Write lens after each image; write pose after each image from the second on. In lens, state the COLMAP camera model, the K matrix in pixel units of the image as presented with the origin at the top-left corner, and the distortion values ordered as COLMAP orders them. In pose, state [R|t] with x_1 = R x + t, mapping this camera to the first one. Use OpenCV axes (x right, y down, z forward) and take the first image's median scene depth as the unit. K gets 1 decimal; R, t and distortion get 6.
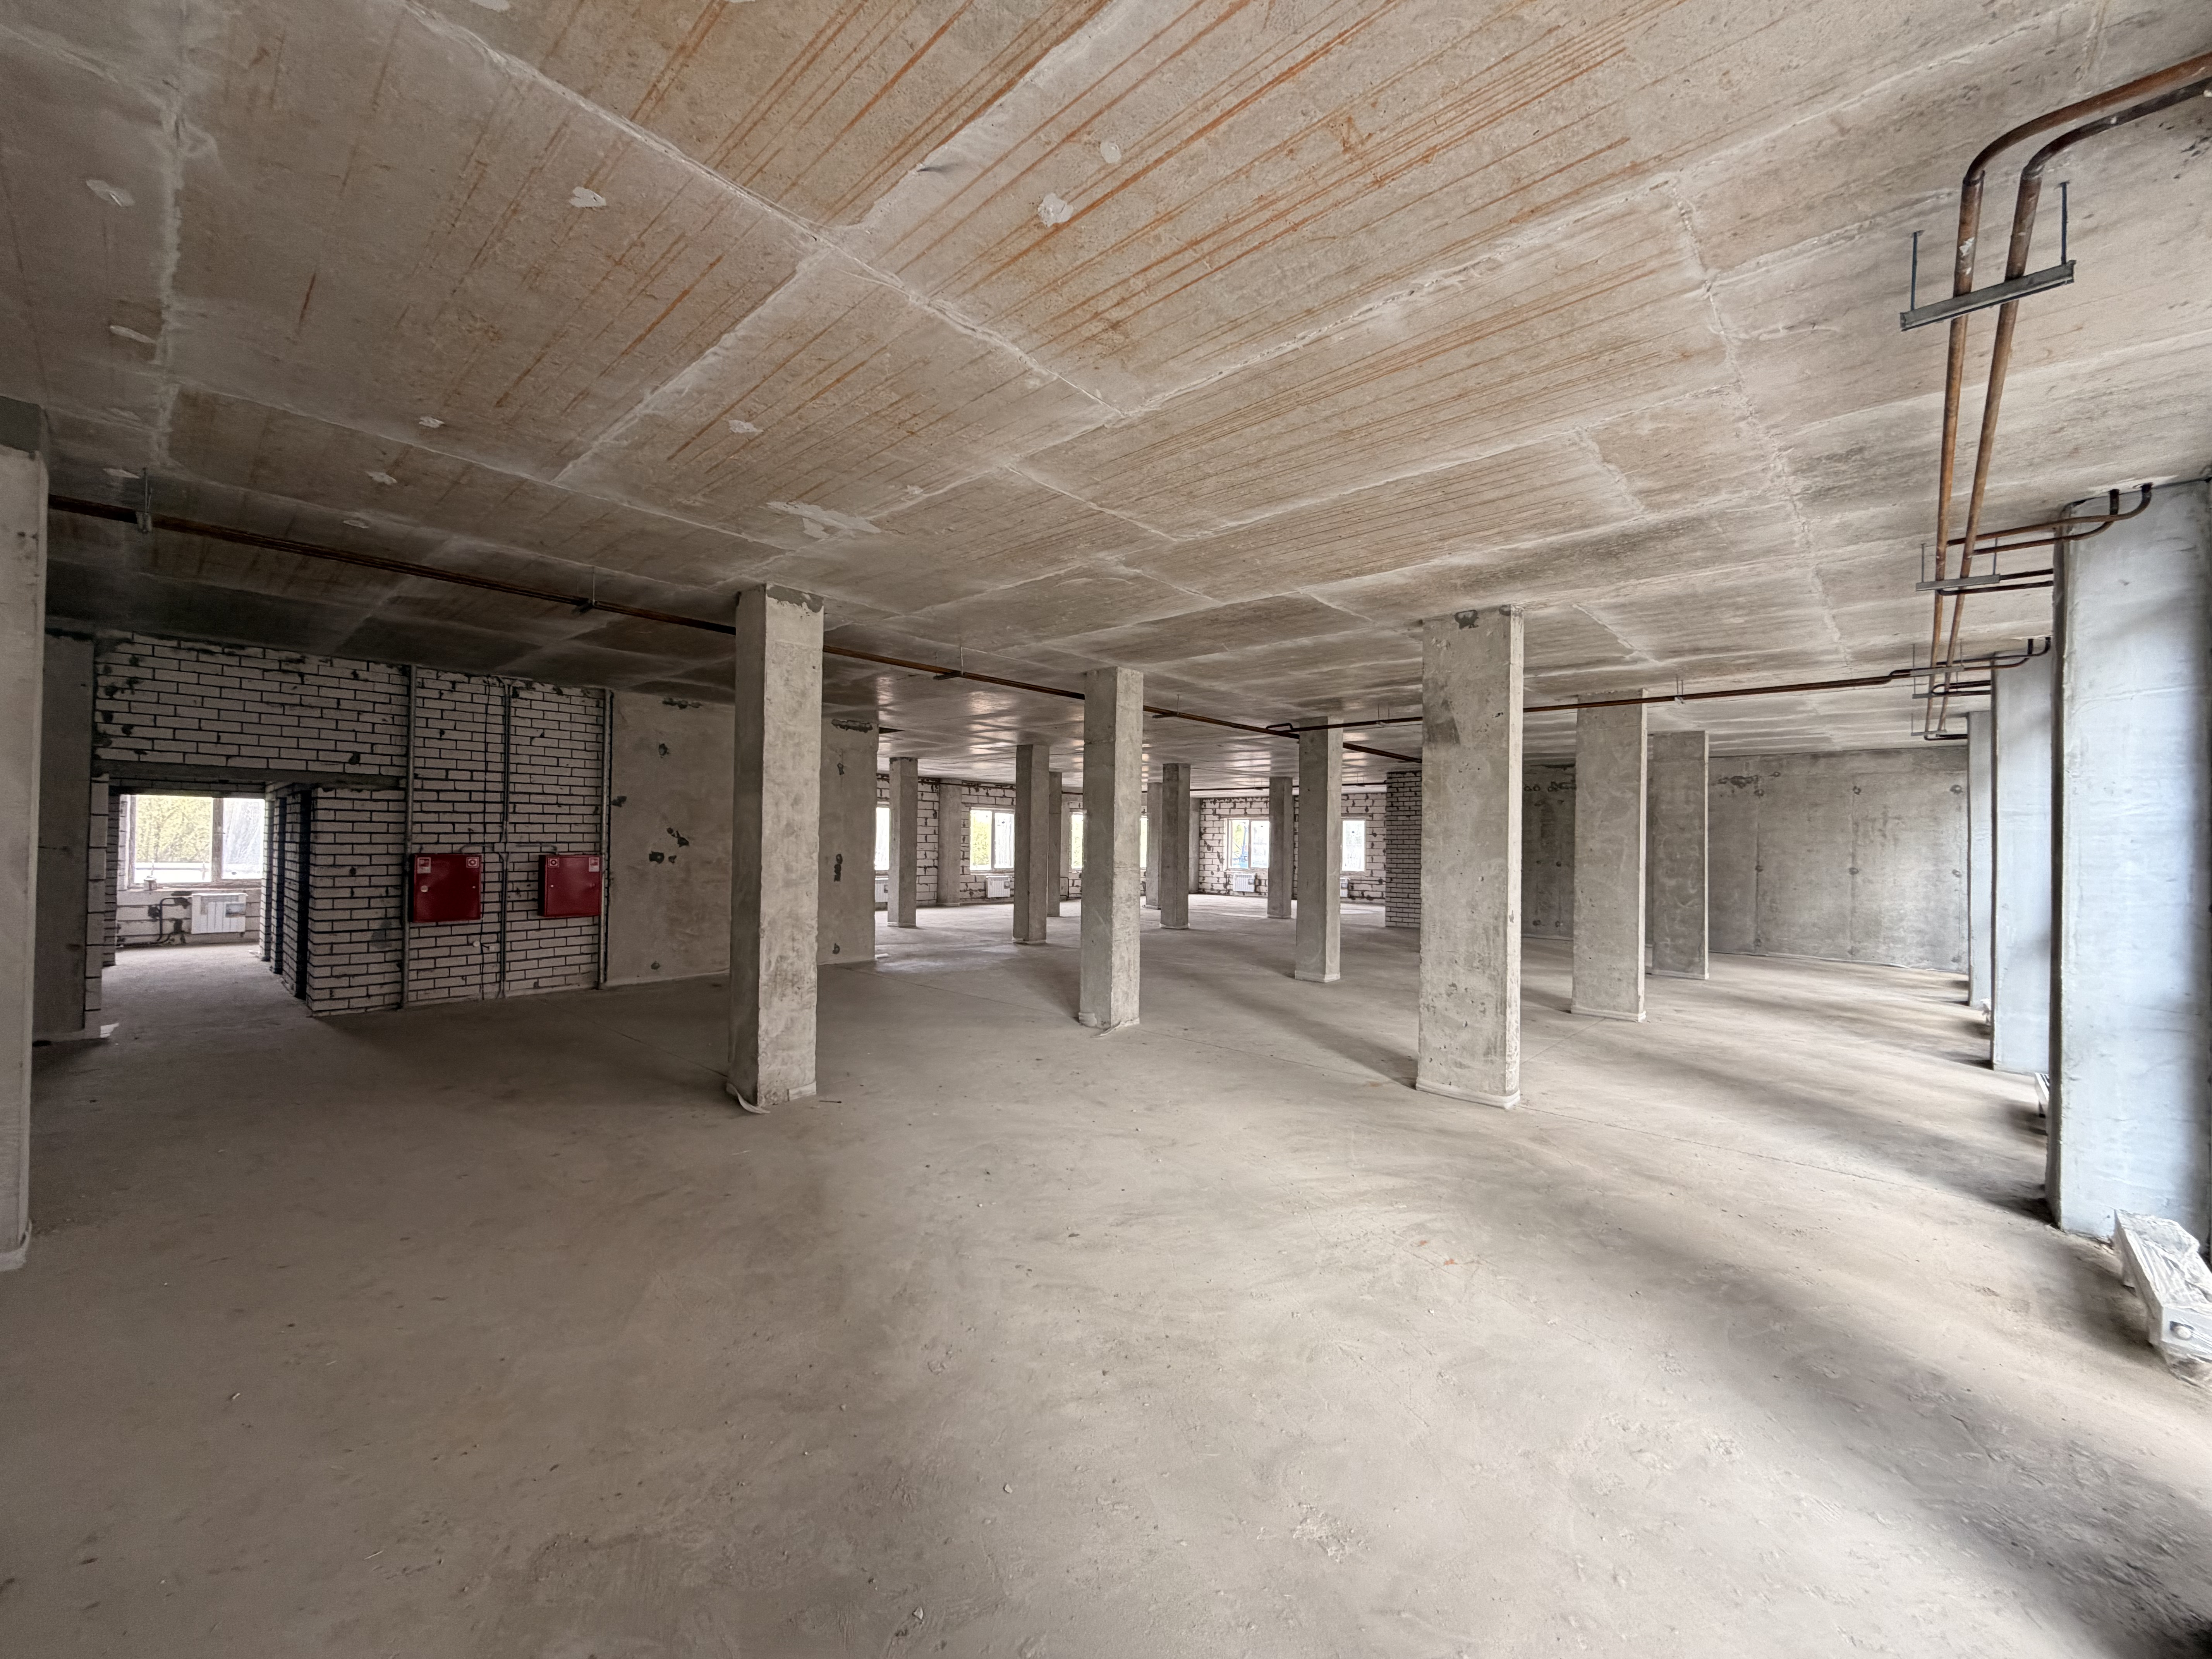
lens RADIAL K [[877.0, 0, 1099.9], [0, 877.0, 834.5], [0, 0, 1]] dist [0.000083, -0.000365]
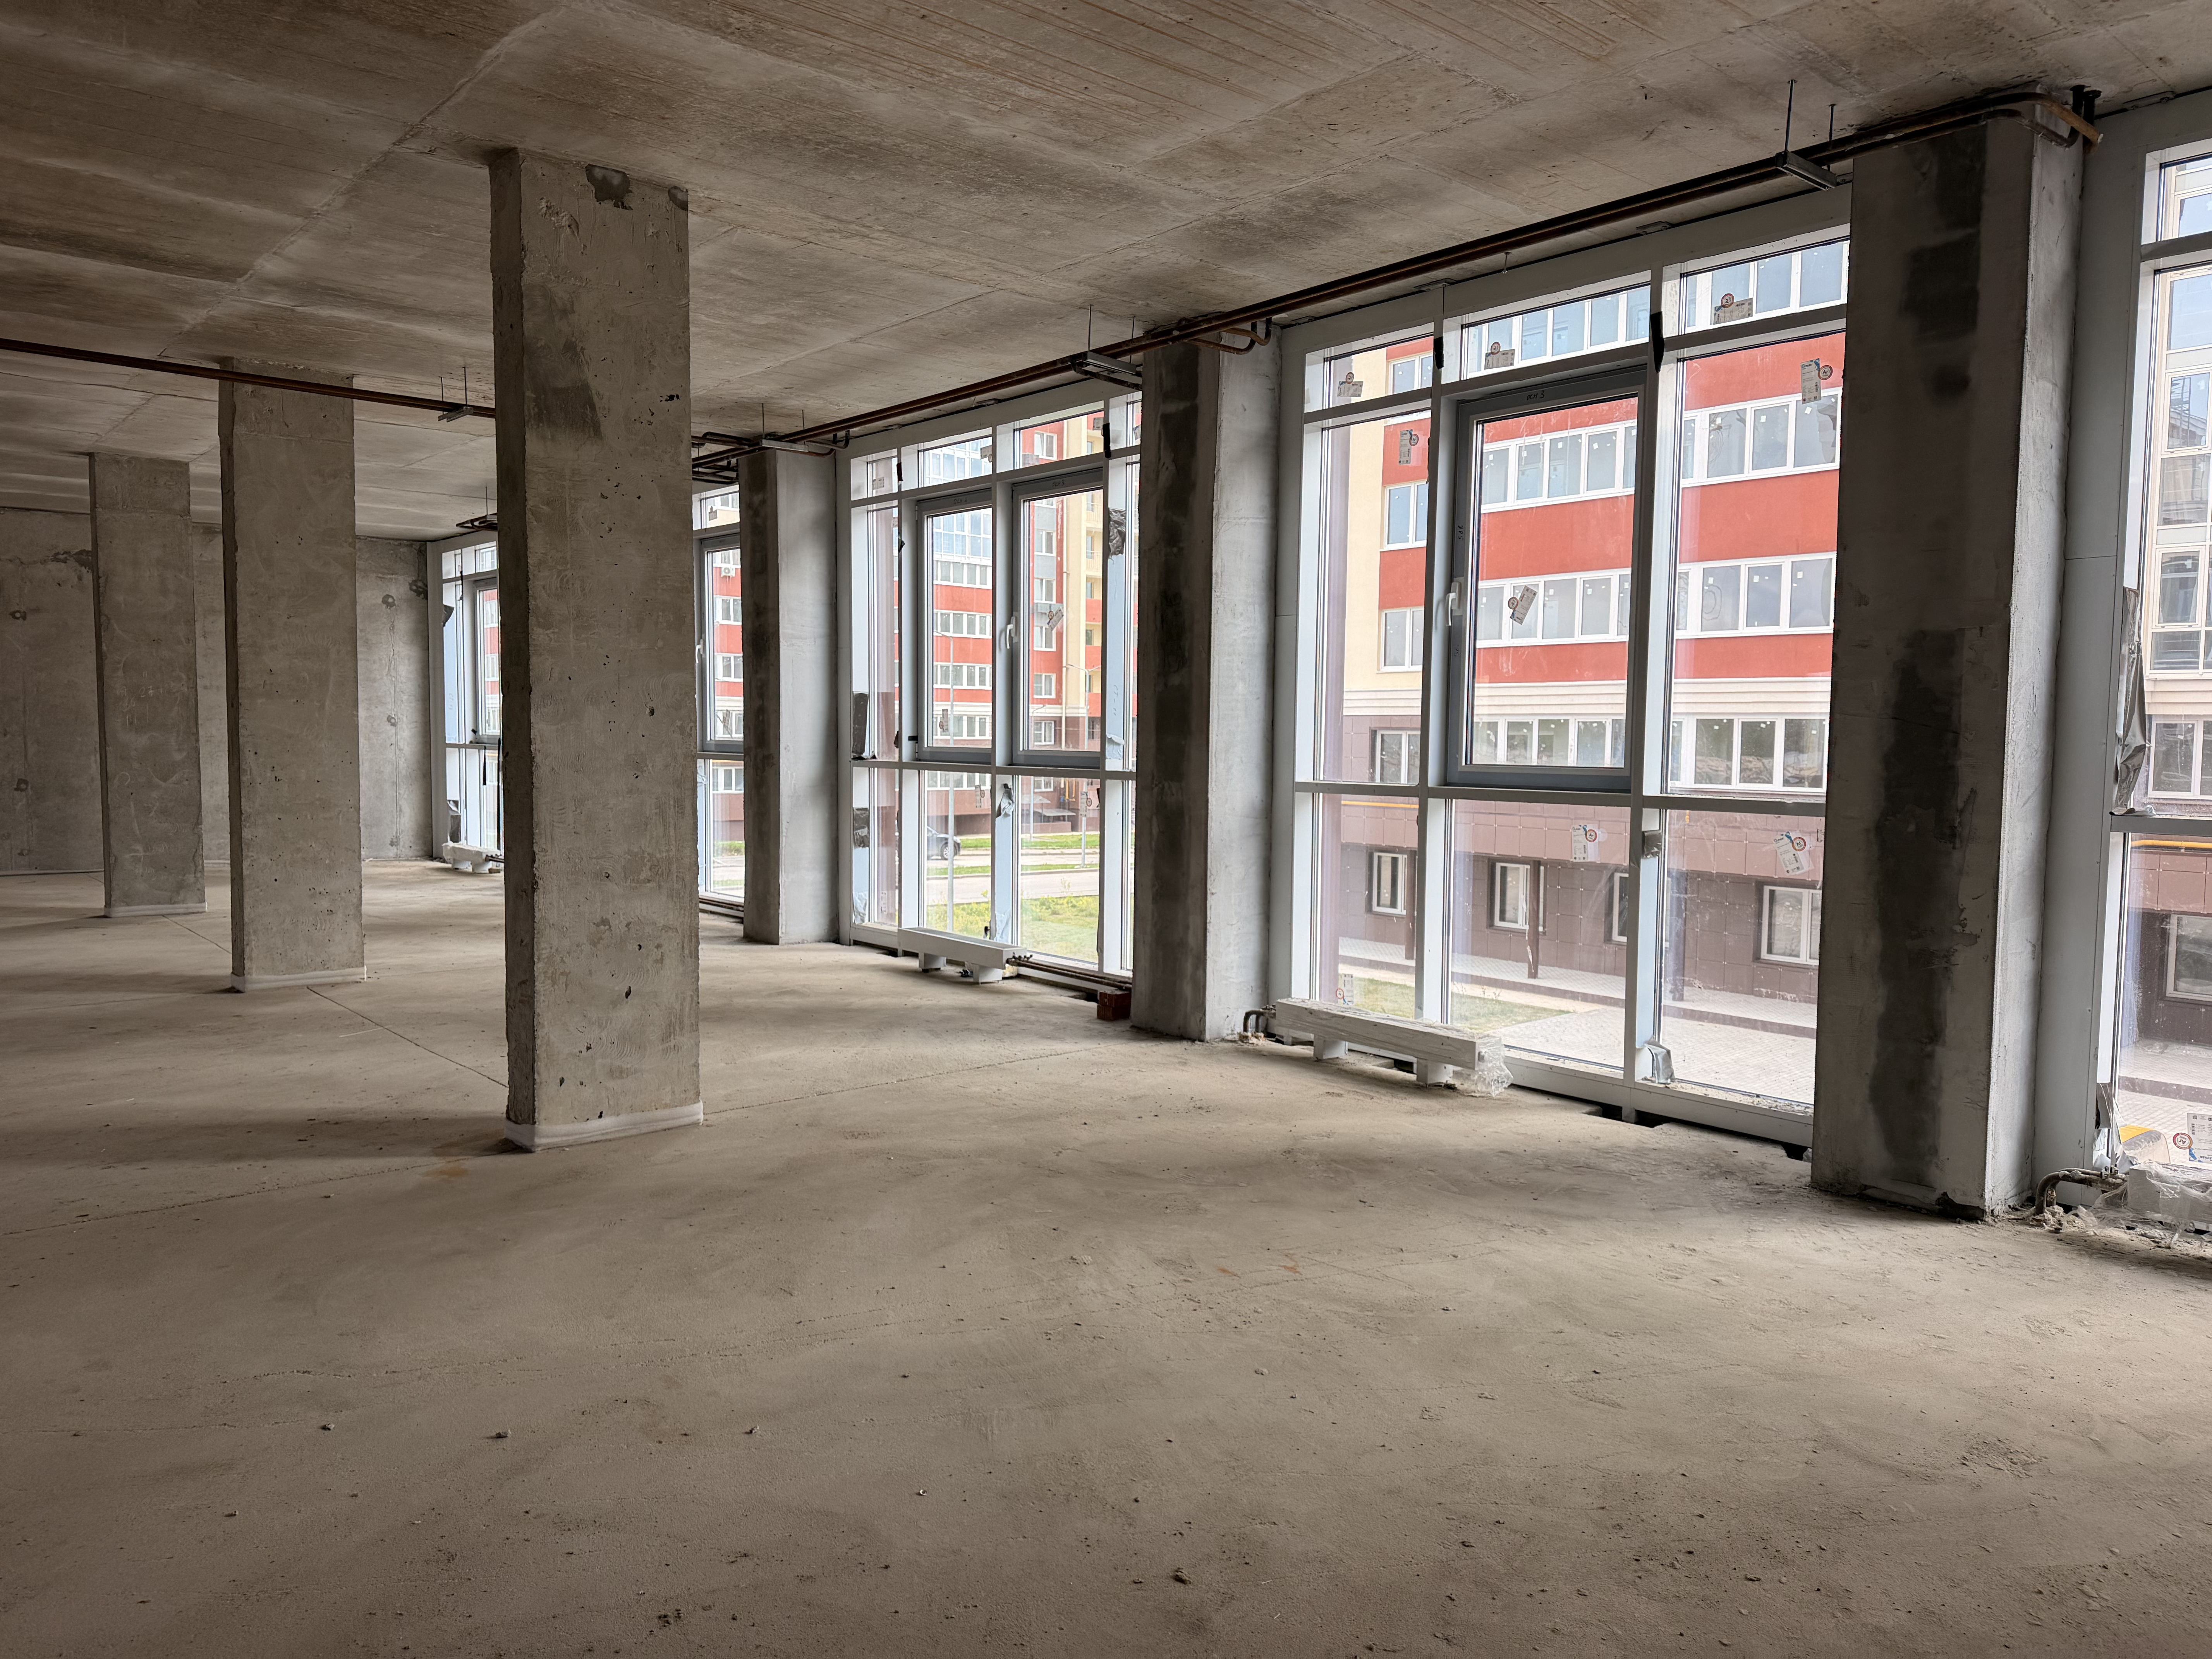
lens RADIAL K [[1532.0, 0, 1106.0], [0, 1532.0, 829.5], [0, 0, 1]] dist [0.139038, -0.248365]
pose [[0.117019, -0.078776, 0.990000, -0.520971], [-0.018987, 0.996489, 0.081537, 0.046165], [-0.992948, -0.028339, 0.115112, 0.708598]]
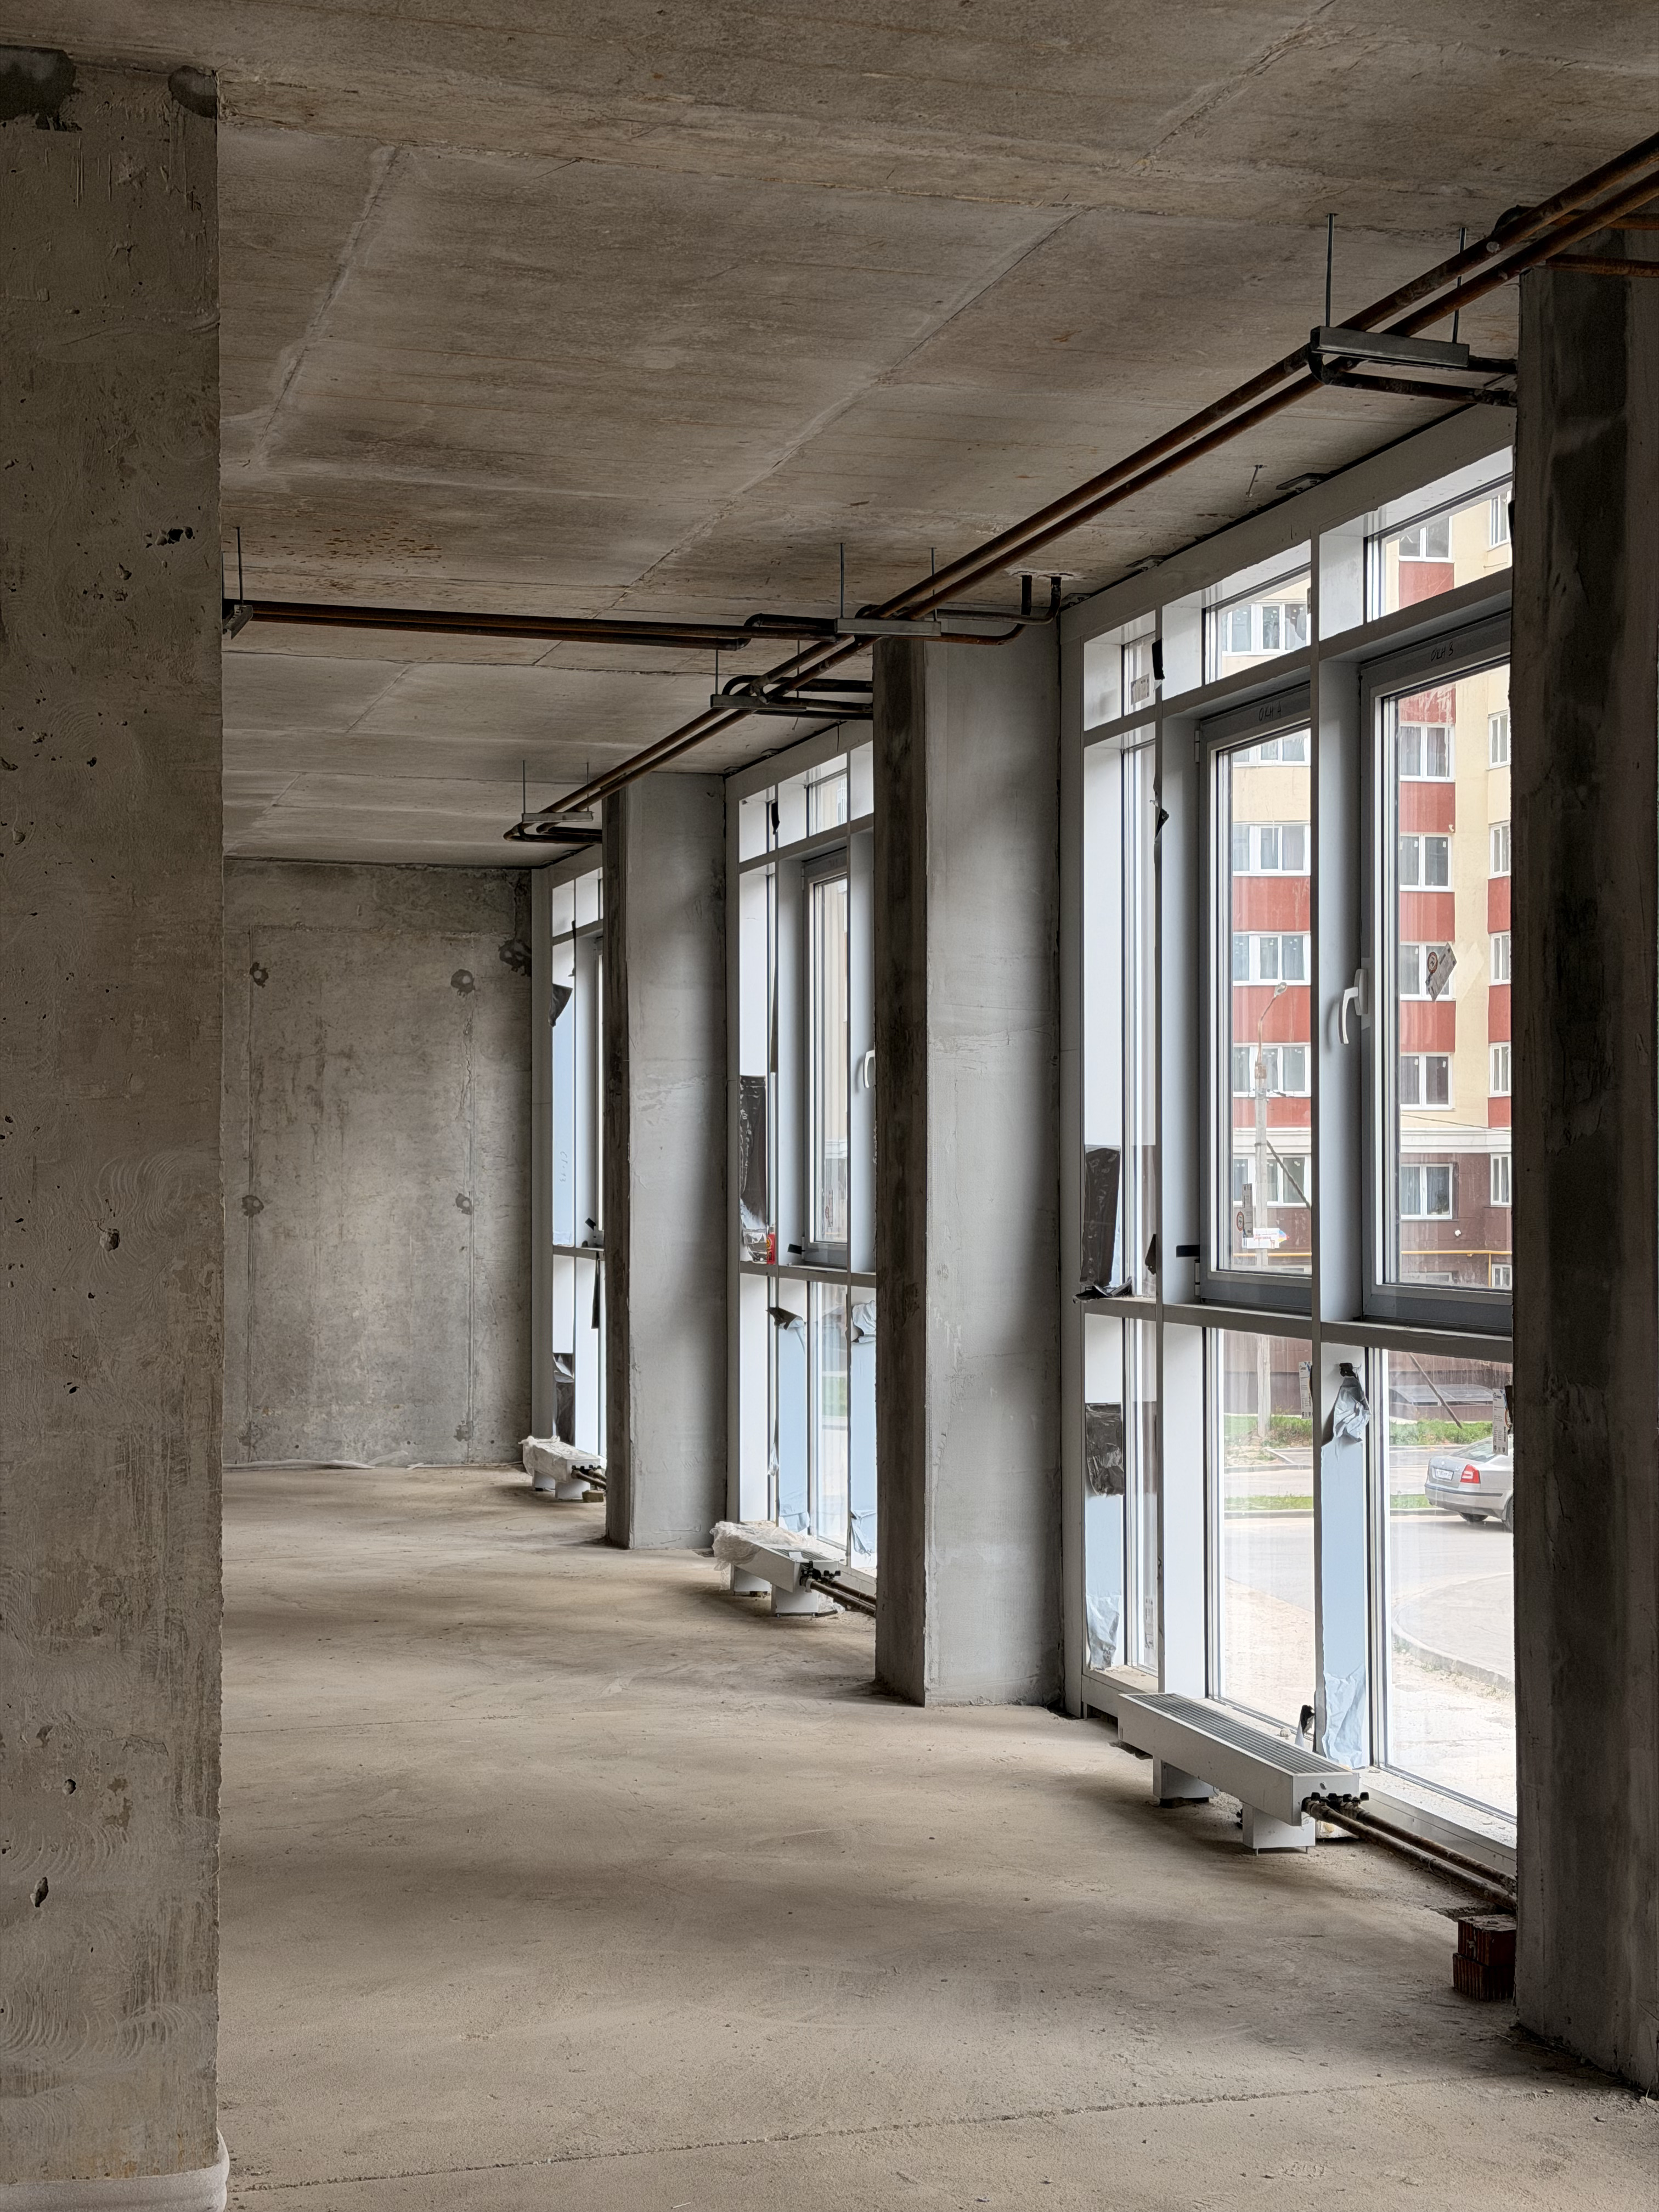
lens RADIAL K [[3051.0, 0, 825.8], [0, 3051.0, 1123.8], [0, 0, 1]] dist [0.197010, -0.415194]
pose [[0.511782, -0.000883, 0.859115, -0.187192], [0.000227, 1.000000, 0.000892, 0.022562], [-0.859116, -0.000262, 0.511782, 0.484592]]
